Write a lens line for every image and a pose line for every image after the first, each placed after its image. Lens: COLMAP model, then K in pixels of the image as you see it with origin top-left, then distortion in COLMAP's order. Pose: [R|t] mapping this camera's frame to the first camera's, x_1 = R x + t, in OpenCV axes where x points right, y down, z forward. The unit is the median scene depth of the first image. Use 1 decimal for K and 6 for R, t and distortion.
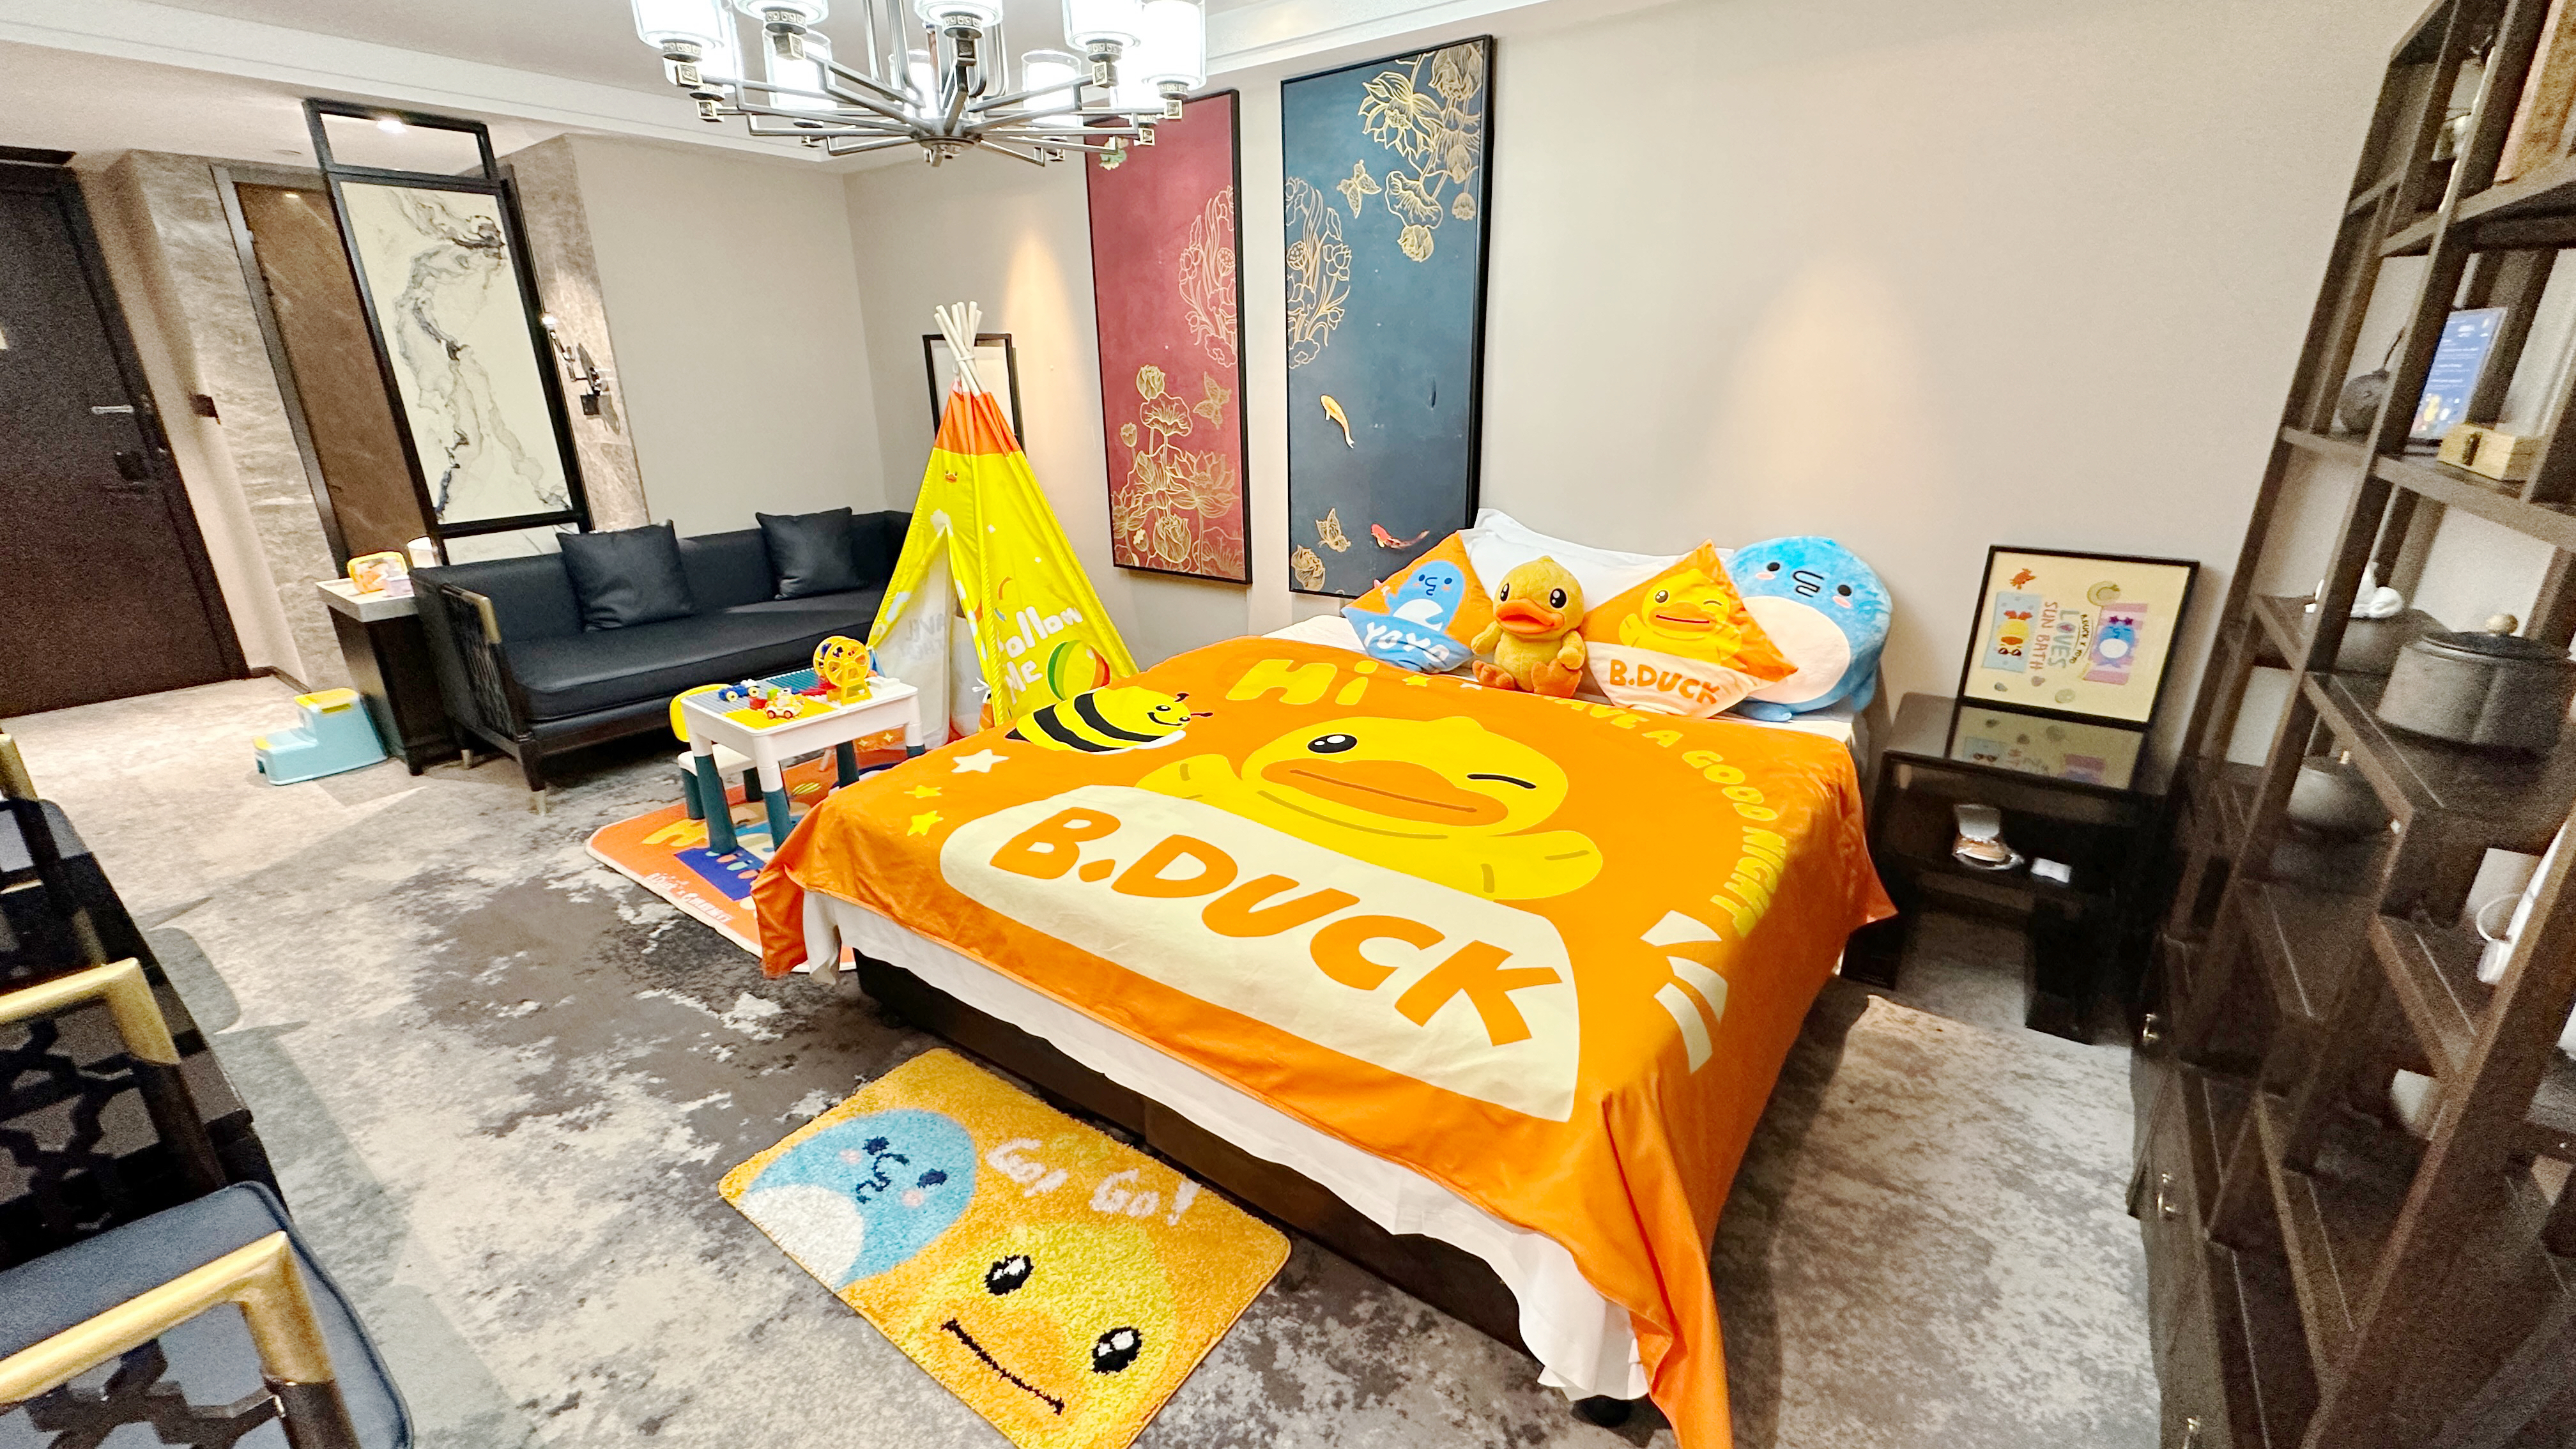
lens RADIAL K [[1011.7, 0, 1292.5], [0, 1011.7, 711.1], [0, 0, 1]] dist [-0.000055, 0.000084]
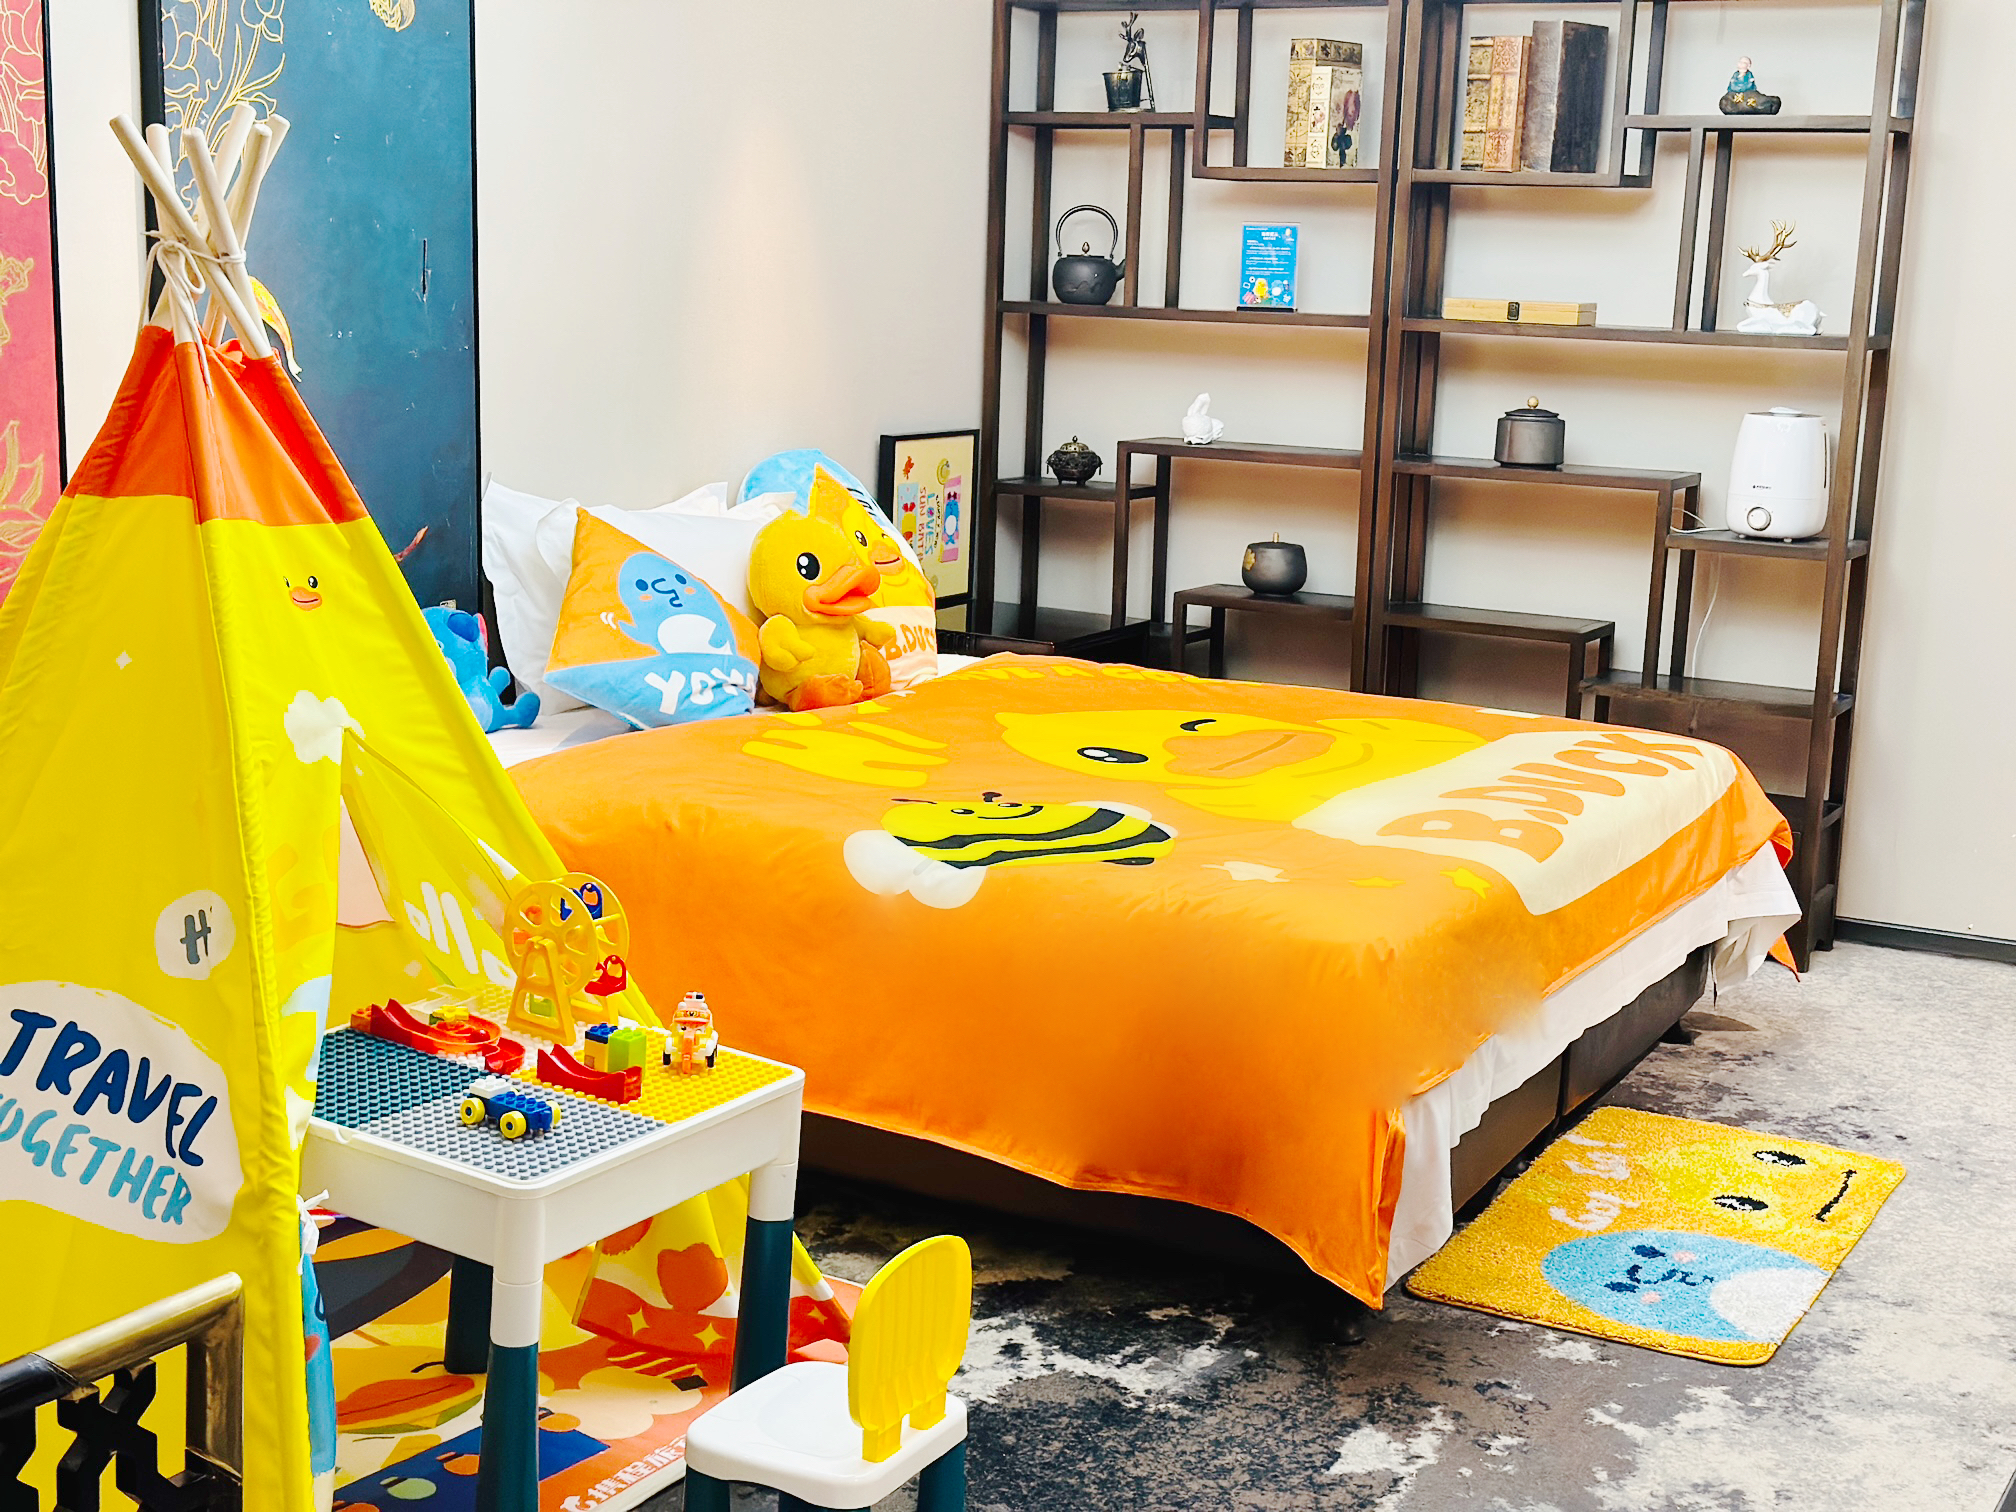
lens RADIAL K [[2779.9, 0, 1009.0], [0, 2779.9, 747.2], [0, 0, 1]] dist [0.134234, 0.000000]
pose [[-0.109888, -0.177817, 0.977909, -1.944135], [0.285328, 0.936813, 0.202407, -0.405791], [-0.952110, 0.301267, -0.052209, 1.200301]]
